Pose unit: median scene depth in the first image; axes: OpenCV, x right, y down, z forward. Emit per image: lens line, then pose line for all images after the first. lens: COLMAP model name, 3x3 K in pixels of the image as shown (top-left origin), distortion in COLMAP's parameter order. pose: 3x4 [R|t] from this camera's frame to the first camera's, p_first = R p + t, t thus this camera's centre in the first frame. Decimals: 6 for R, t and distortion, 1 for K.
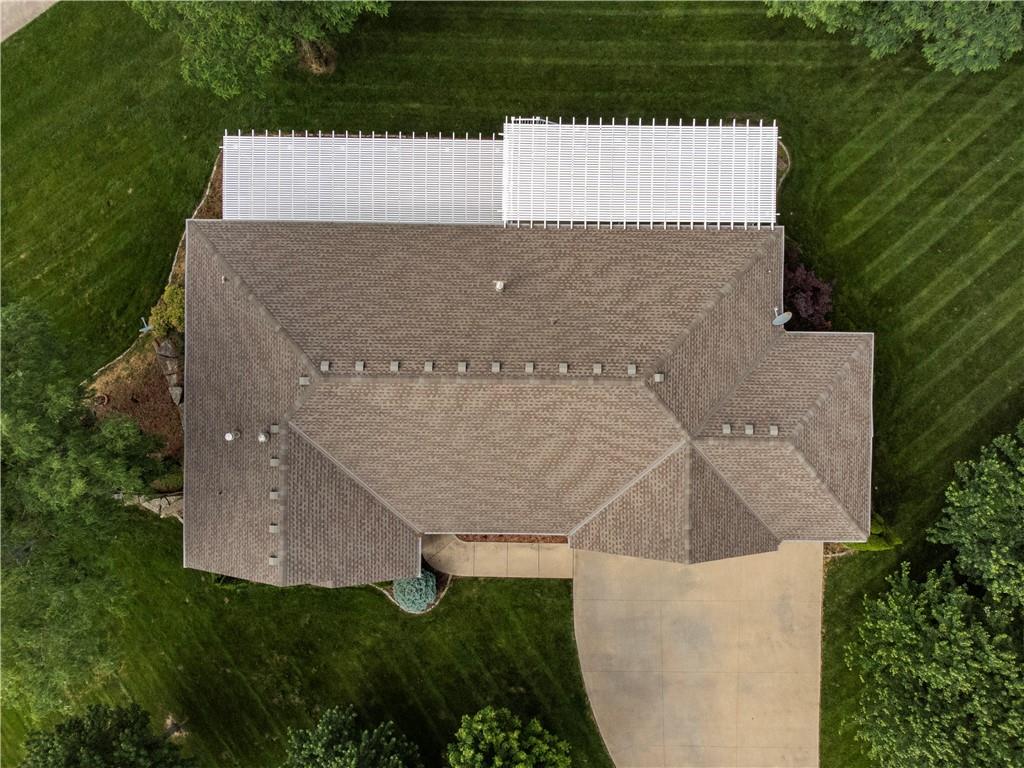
lens RADIAL K [[762.0, 0, 510.5], [0, 762.0, 385.0], [0, 0, 1]] dist [0.019242, 0.004107]
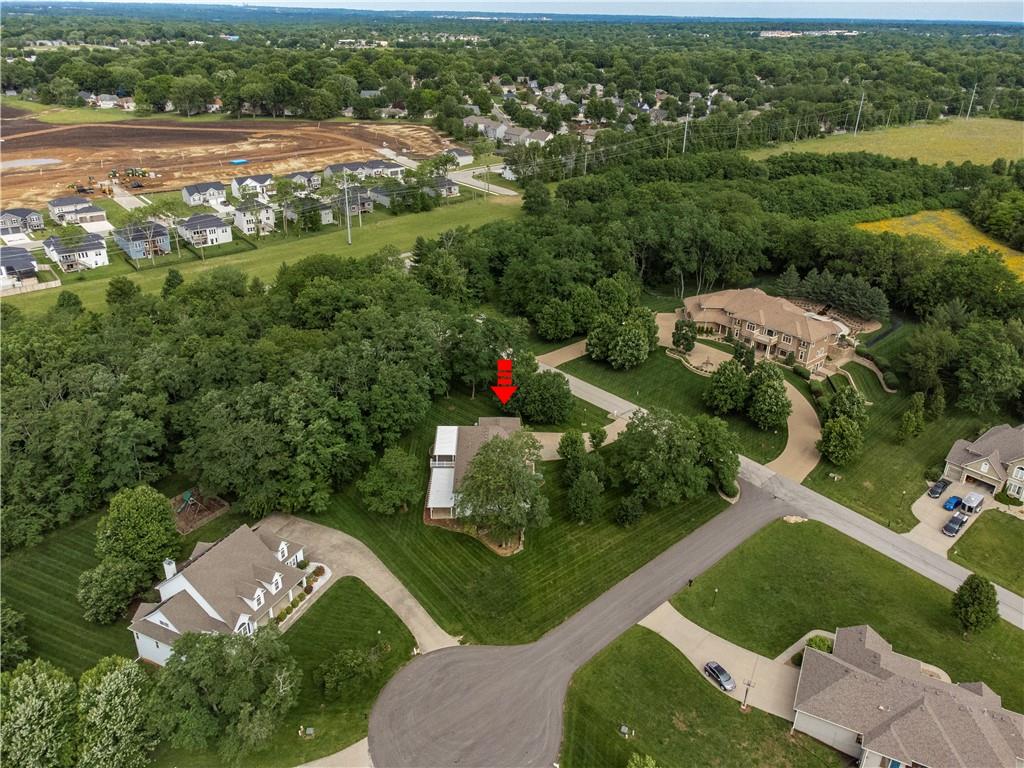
lens RADIAL K [[762.0, 0, 510.5], [0, 762.0, 385.0], [0, 0, 1]] dist [0.019242, 0.004107]
pose [[-0.034643, -0.438881, 0.897877, -4.032051], [0.999394, -0.012203, 0.032595, -0.019355], [-0.003348, 0.898462, 0.439038, -1.449421]]
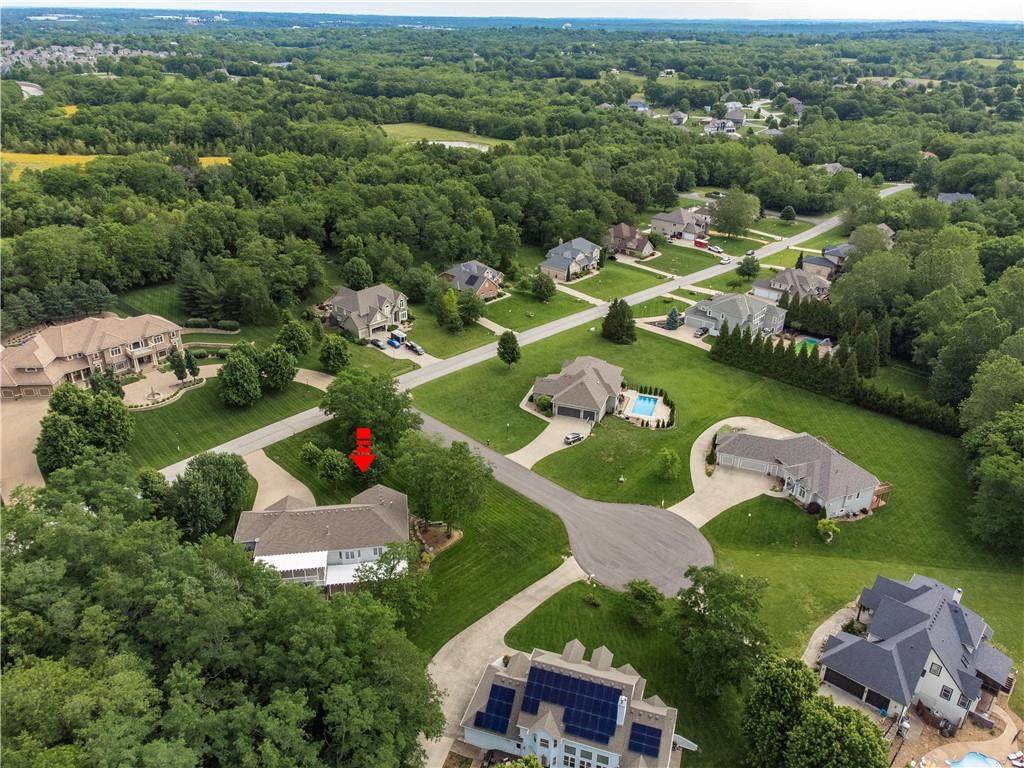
lens RADIAL K [[753.8, 0, 507.5], [0, 753.8, 394.3], [0, 0, 1]] dist [0.030182, -0.006061]
pose [[-0.987779, 0.062377, -0.142833, -0.416859], [-0.155421, -0.462875, 0.872692, -3.388387], [-0.011678, 0.884226, 0.466913, -1.555800]]
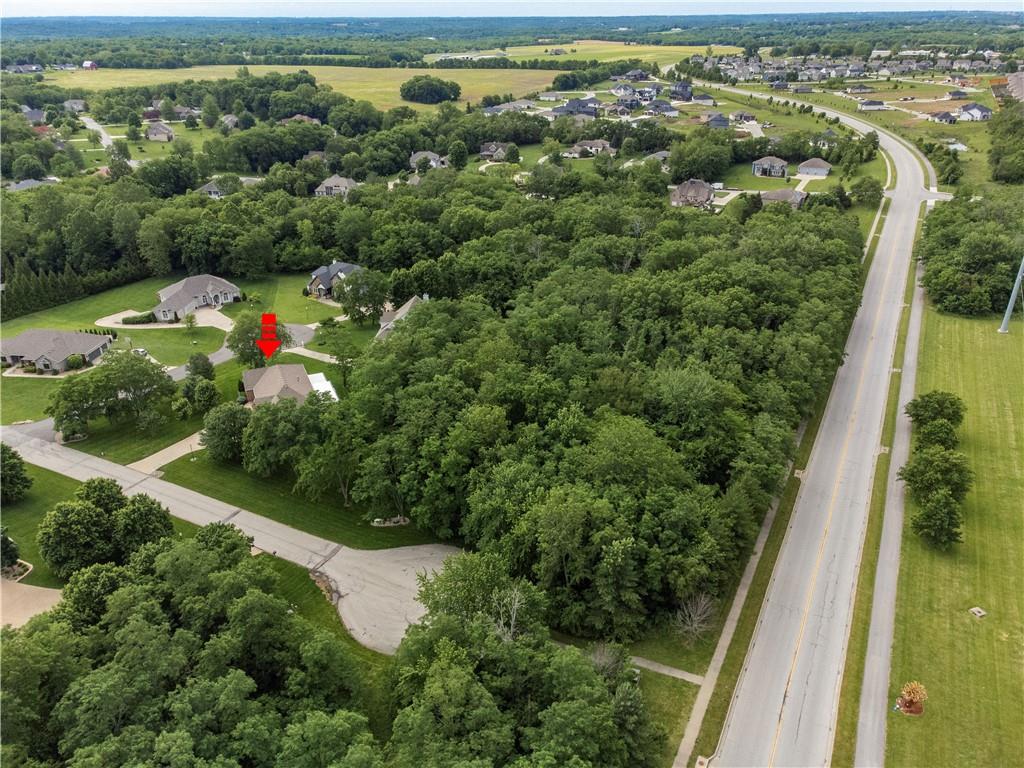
lens RADIAL K [[762.0, 0, 510.5], [0, 762.0, 385.0], [0, 0, 1]] dist [0.019242, 0.004107]
pose [[0.399247, 0.400371, -0.824806, 5.299530], [-0.916765, 0.162560, -0.364851, 0.511636], [-0.011995, 0.901819, 0.431948, -1.492151]]
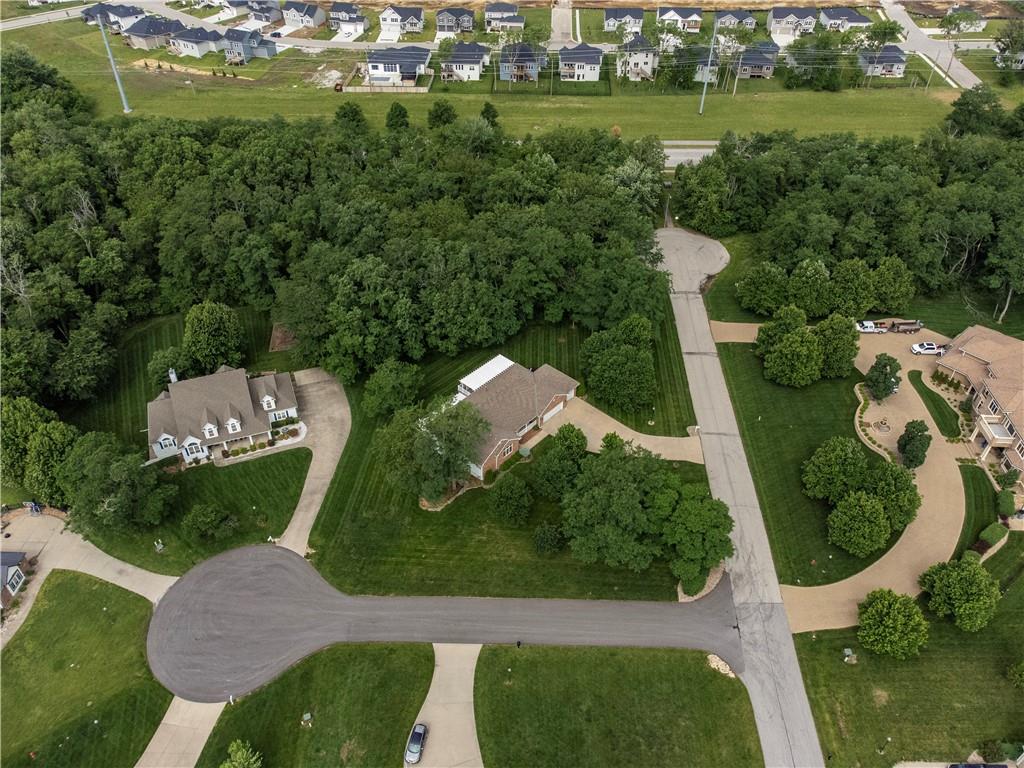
lens RADIAL K [[762.0, 0, 510.5], [0, 762.0, 385.0], [0, 0, 1]] dist [0.019242, 0.004107]
pose [[0.664351, -0.475683, 0.576510, -2.451896], [0.747419, 0.424365, -0.511155, 2.236705], [-0.001503, 0.770481, 0.637462, -1.907533]]
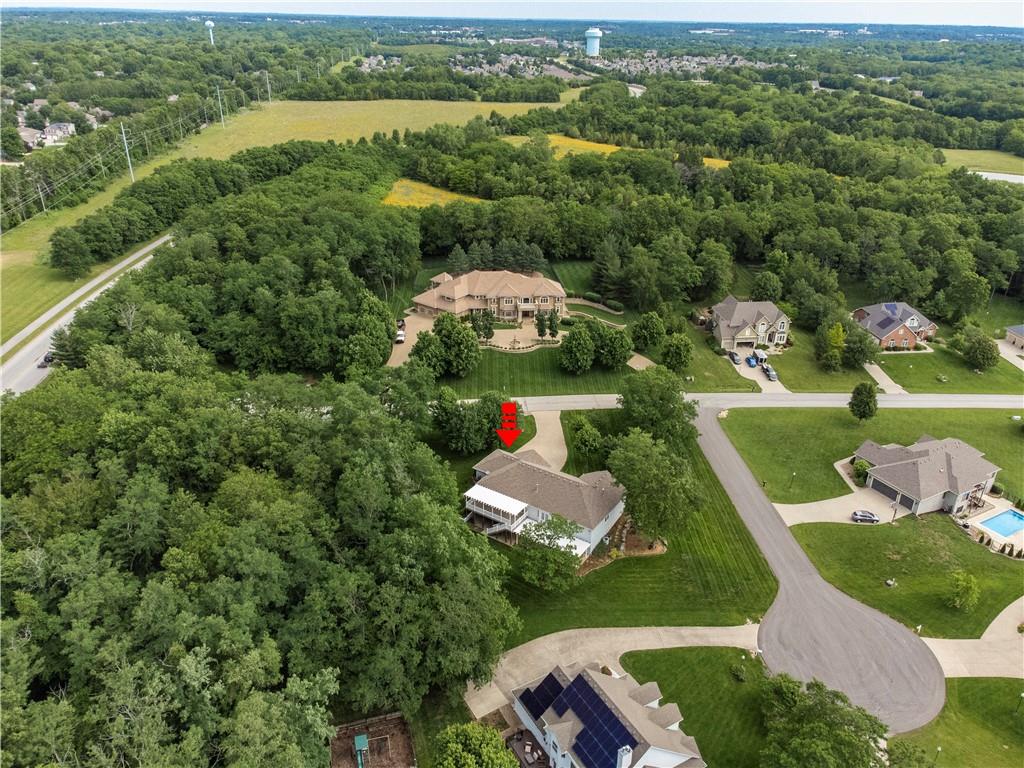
lens RADIAL K [[762.0, 0, 510.5], [0, 762.0, 385.0], [0, 0, 1]] dist [0.019242, 0.004107]
pose [[-0.840668, -0.245472, 0.482722, -1.835494], [0.541538, -0.374930, 0.752439, -3.251368], [-0.003716, 0.893963, 0.448124, -1.545402]]
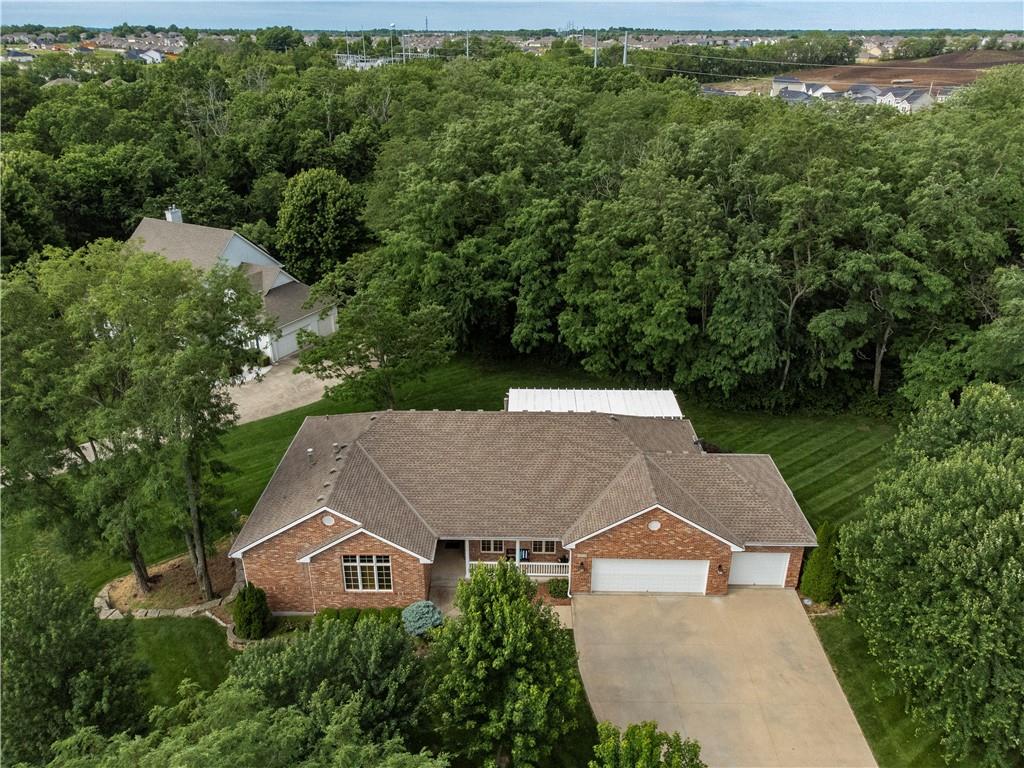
lens RADIAL K [[762.0, 0, 510.5], [0, 762.0, 385.0], [0, 0, 1]] dist [0.019242, 0.004107]
pose [[0.999977, -0.001275, -0.006703, 0.004648], [-0.005613, 0.404831, -0.914374, 1.185411], [0.003880, 0.914391, 0.404814, 0.305526]]
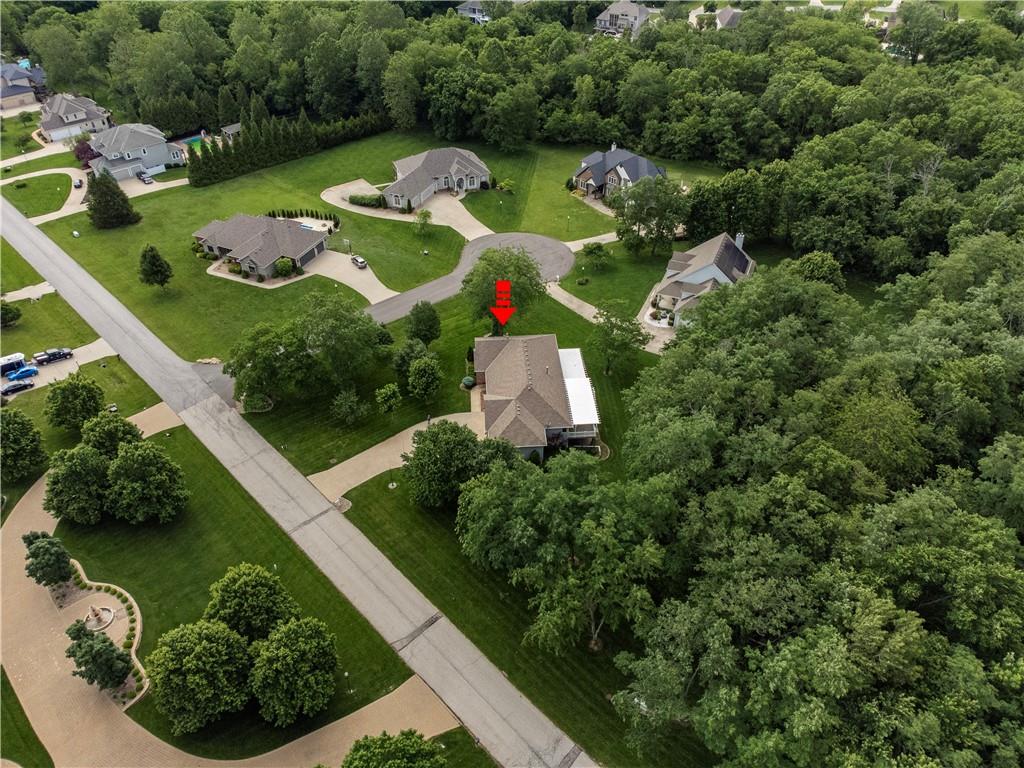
lens RADIAL K [[762.0, 0, 510.5], [0, 762.0, 385.0], [0, 0, 1]] dist [0.019242, 0.004107]
pose [[0.075060, 0.628012, -0.774575, 3.054819], [-0.997107, 0.037923, -0.065877, 0.333346], [-0.011998, 0.777279, 0.629042, -1.474885]]
